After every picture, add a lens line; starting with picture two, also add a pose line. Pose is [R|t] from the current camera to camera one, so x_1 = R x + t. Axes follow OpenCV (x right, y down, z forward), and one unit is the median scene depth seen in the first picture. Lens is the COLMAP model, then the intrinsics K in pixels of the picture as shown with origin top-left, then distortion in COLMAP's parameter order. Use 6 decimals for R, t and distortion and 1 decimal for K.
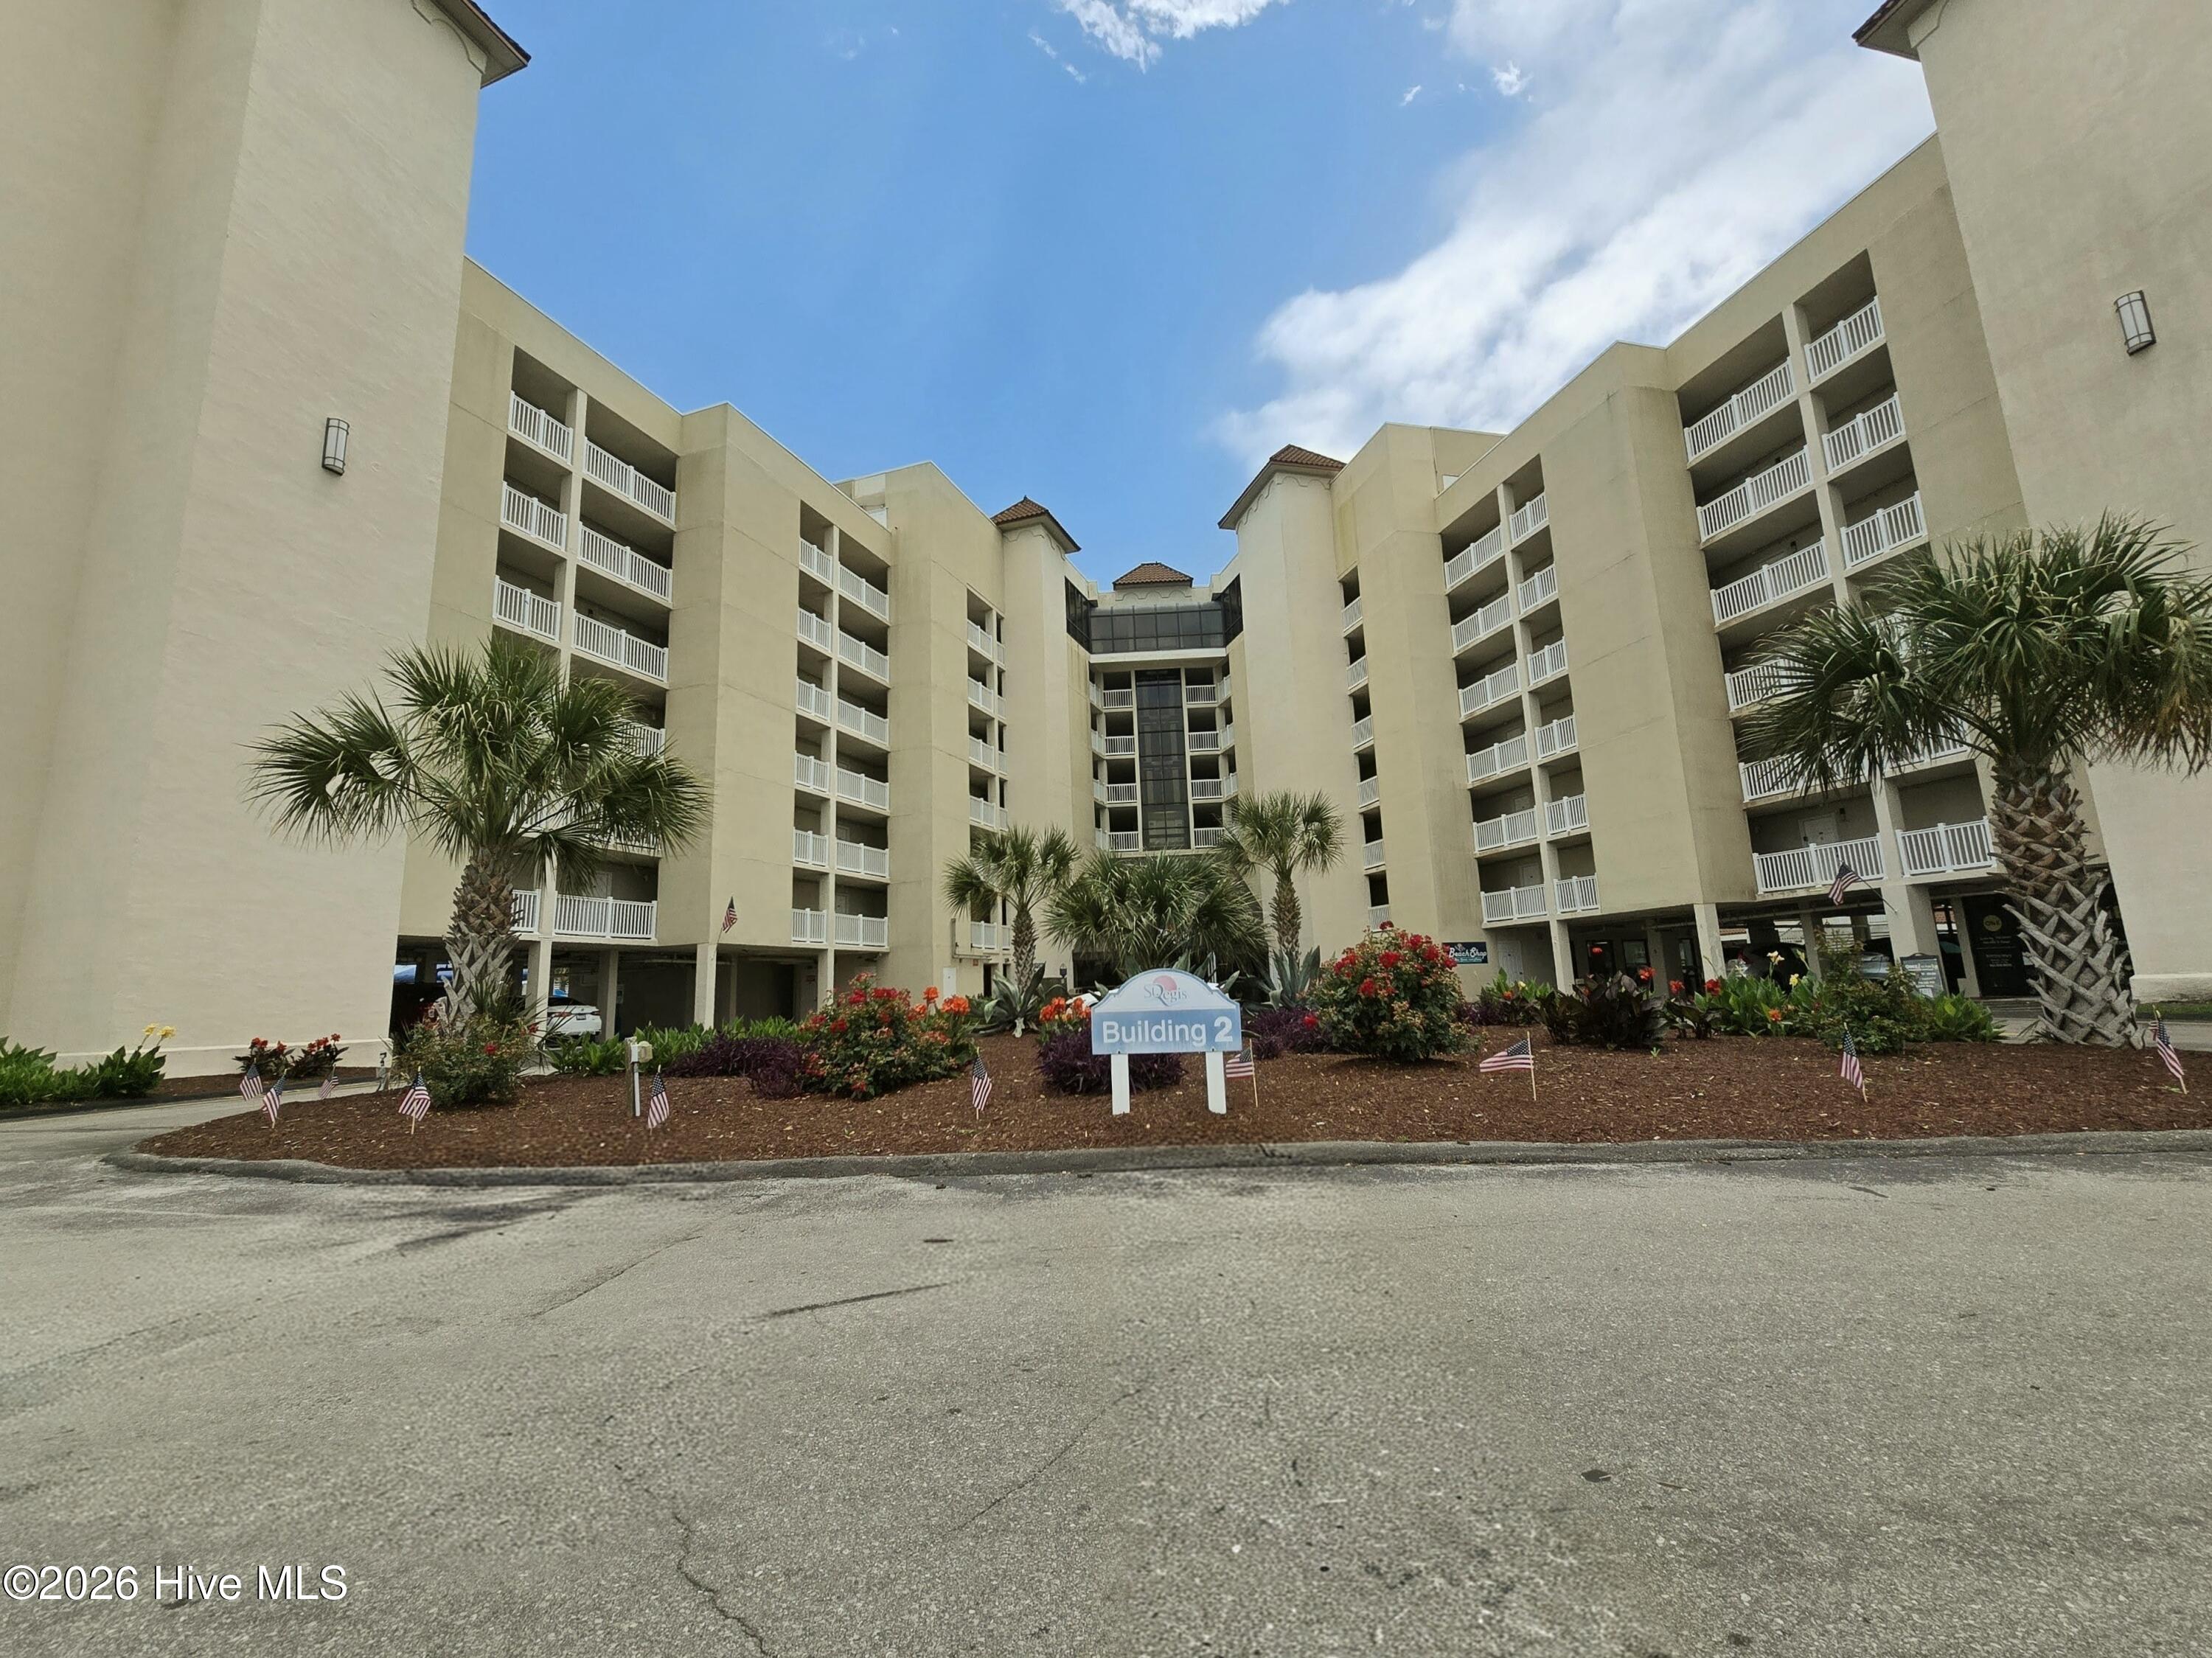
lens RADIAL K [[893.4, 0, 1107.3], [0, 893.4, 839.3], [0, 0, 1]] dist [-0.003060, -0.000585]
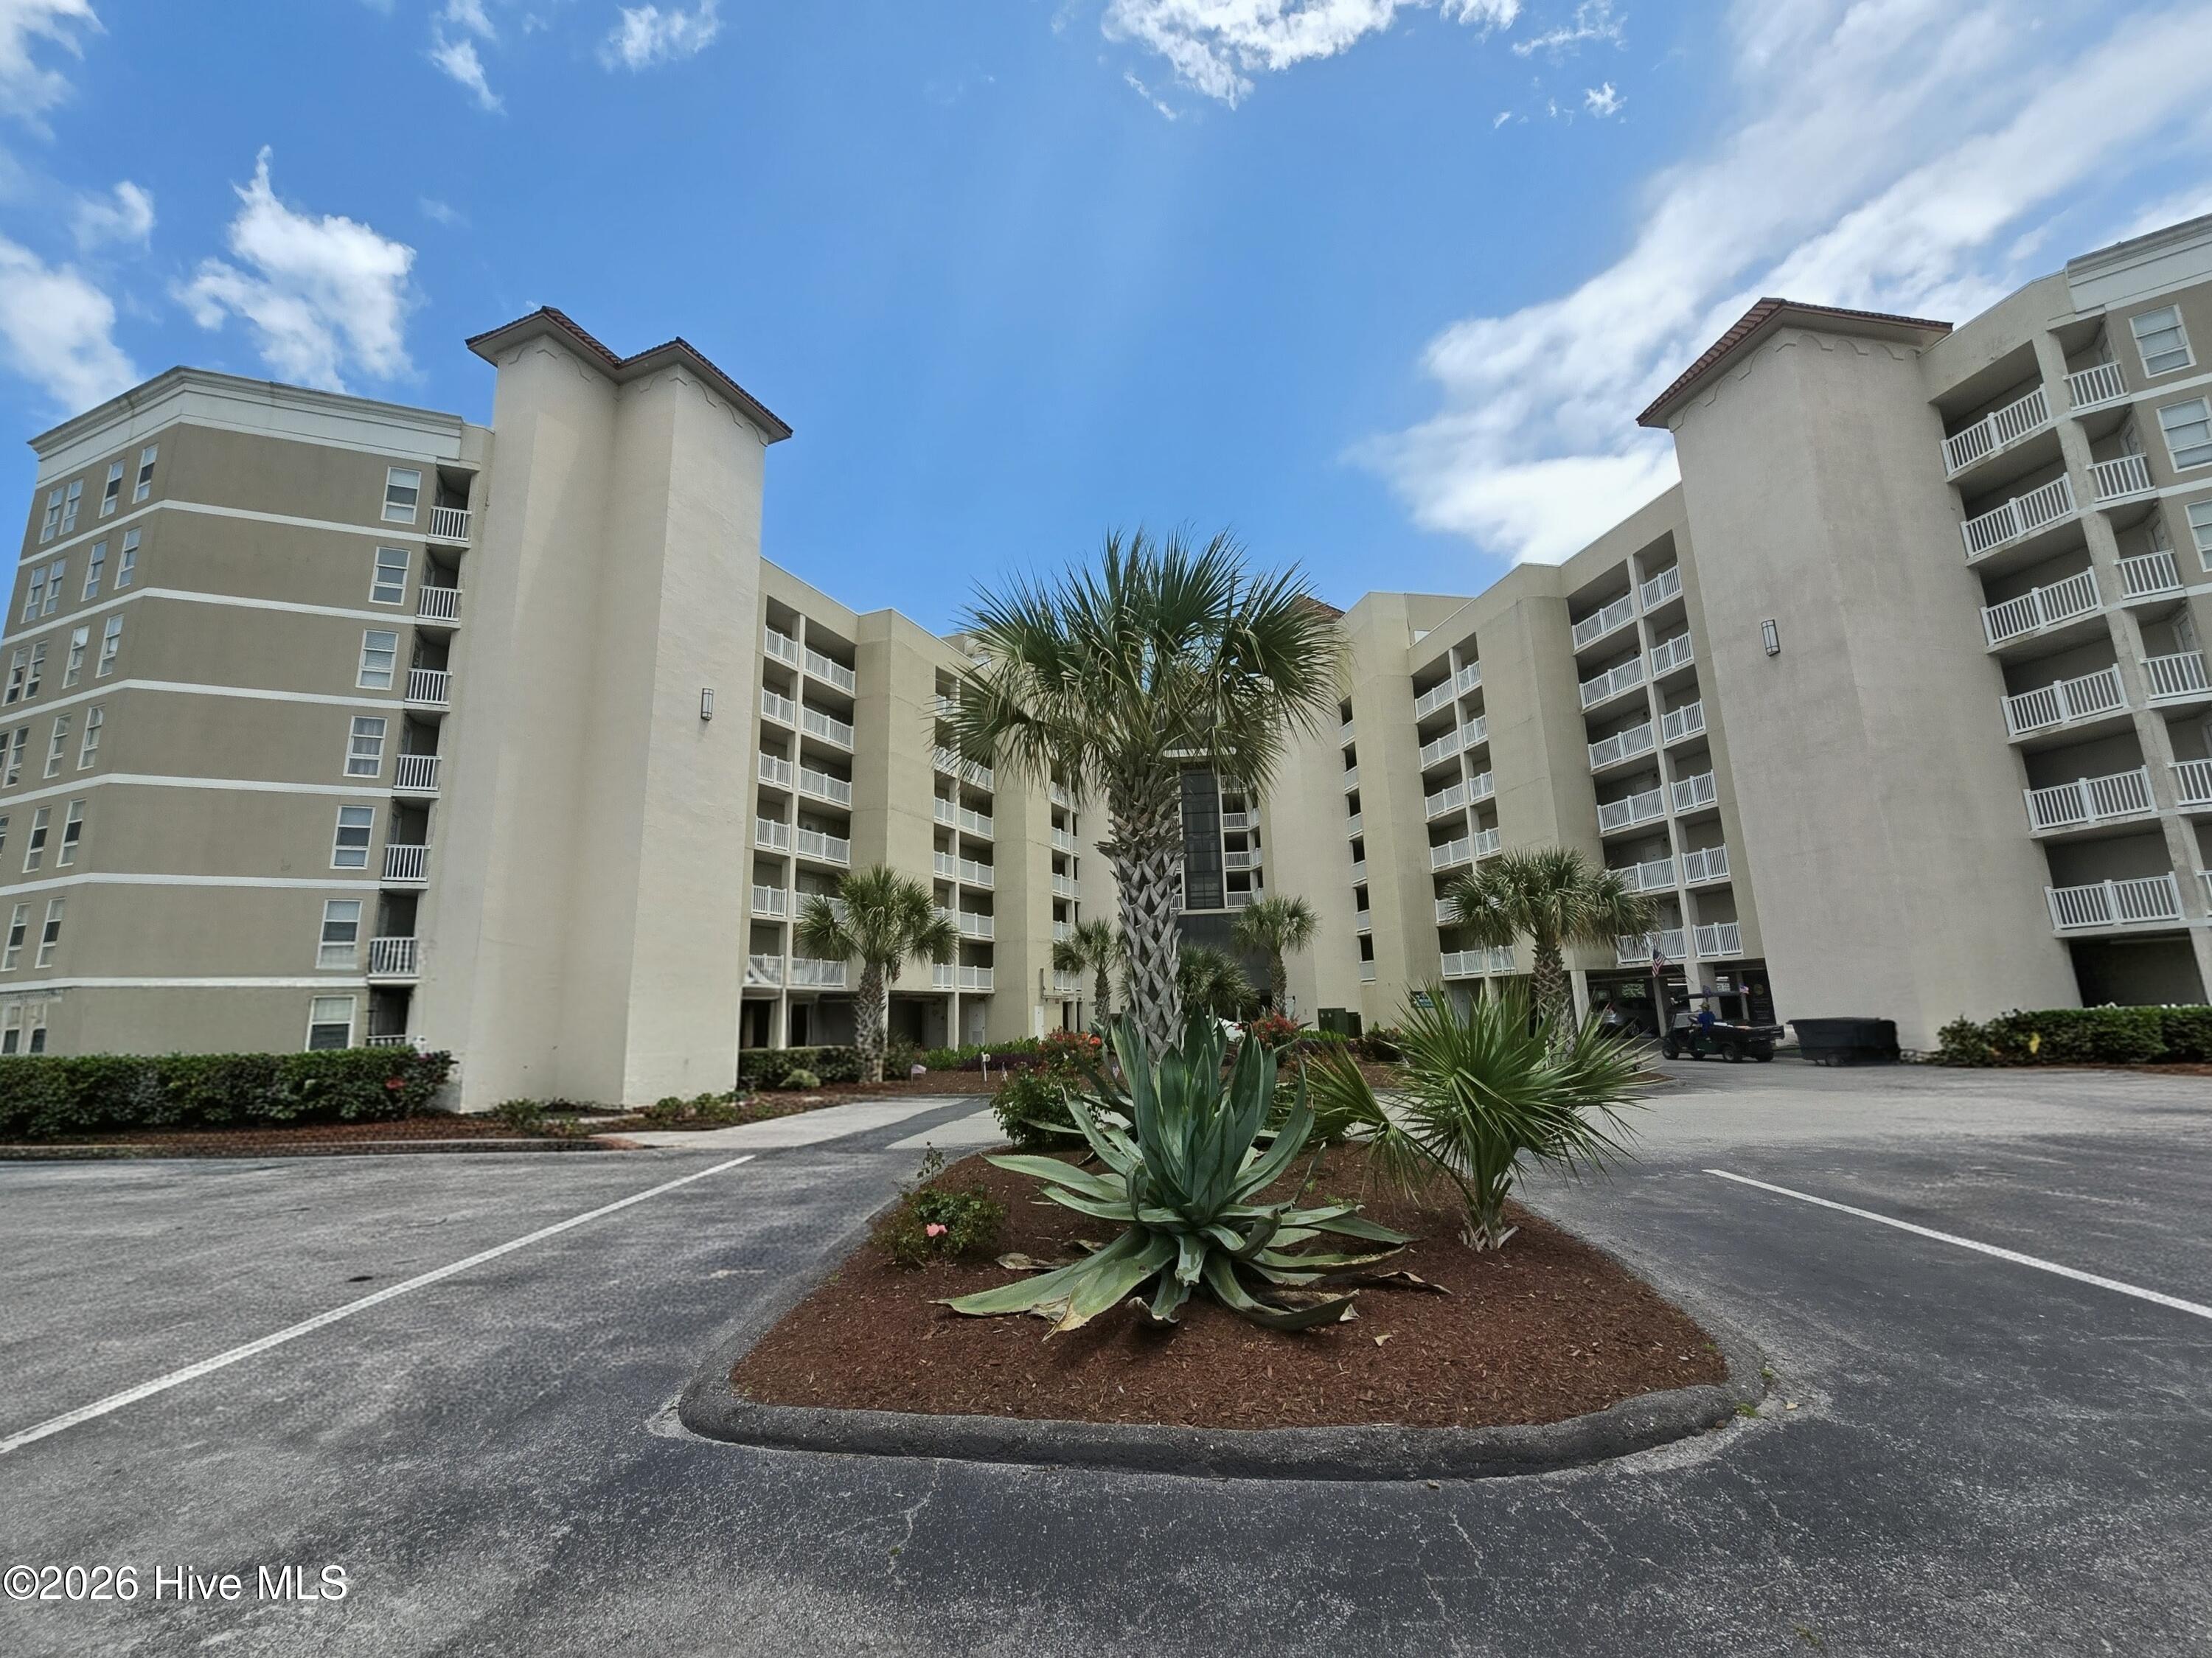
lens RADIAL K [[893.4, 0, 1104.7], [0, 893.4, 829.3], [0, 0, 1]] dist [-0.003060, -0.000585]
pose [[0.998365, -0.001097, -0.057153, -0.003058], [-0.001027, 0.999311, -0.037113, -0.079798], [0.057154, 0.037111, 0.997675, -0.381647]]
